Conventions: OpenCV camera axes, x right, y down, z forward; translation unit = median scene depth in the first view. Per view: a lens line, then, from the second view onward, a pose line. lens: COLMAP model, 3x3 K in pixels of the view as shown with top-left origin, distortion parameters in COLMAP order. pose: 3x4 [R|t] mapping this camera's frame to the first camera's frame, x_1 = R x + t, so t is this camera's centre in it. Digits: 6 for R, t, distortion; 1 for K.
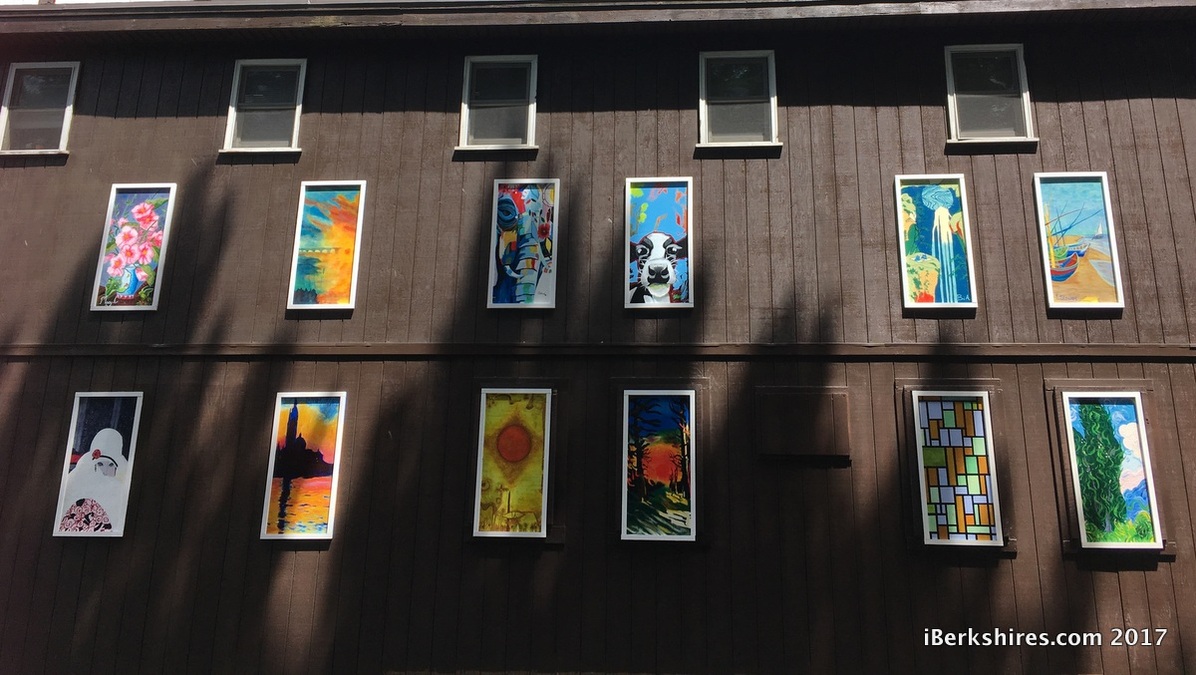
lens RADIAL K [[949.3, 0, 615.4], [0, 949.3, 237.7], [0, 0, 1]] dist [0.067800, -0.071944]
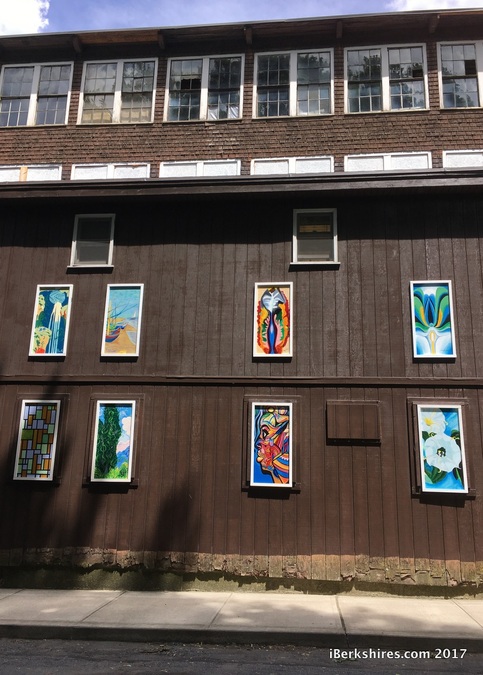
lens RADIAL K [[539.8, 0, 217.2], [0, 539.8, 340.2], [0, 0, 1]] dist [0.050060, -0.010028]
pose [[0.999286, 0.005661, -0.037349, 0.710419], [-0.004043, 0.999057, 0.043231, -0.005010], [0.037558, -0.043049, 0.998367, -0.048895]]
